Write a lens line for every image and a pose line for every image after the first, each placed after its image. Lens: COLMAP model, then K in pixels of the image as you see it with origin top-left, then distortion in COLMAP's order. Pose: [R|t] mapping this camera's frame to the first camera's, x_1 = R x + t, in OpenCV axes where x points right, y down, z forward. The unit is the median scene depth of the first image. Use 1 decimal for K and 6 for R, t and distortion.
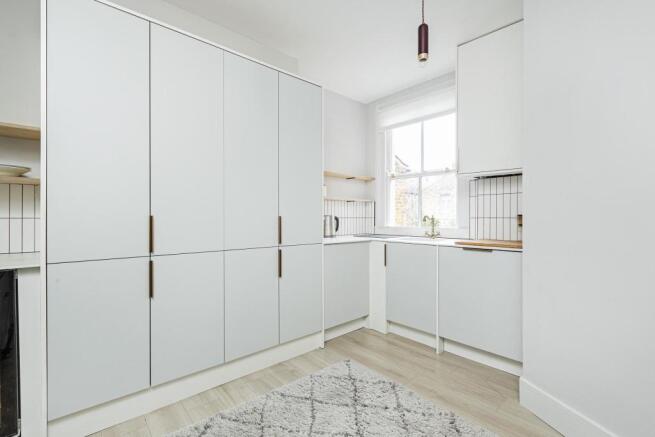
lens RADIAL K [[300.8, 0, 328.6], [0, 300.8, 217.8], [0, 0, 1]] dist [0.001260, -0.000218]
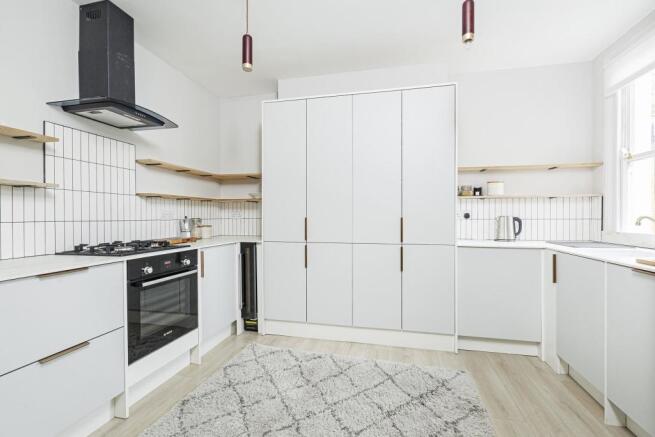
lens RADIAL K [[300.8, 0, 329.7], [0, 300.8, 219.0], [0, 0, 1]] dist [0.001260, -0.000218]
pose [[0.565106, 0.001390, -0.825017, 0.621028], [0.000505, 0.999998, 0.002031, -0.001775], [0.825018, -0.001564, 0.565104, 0.133272]]
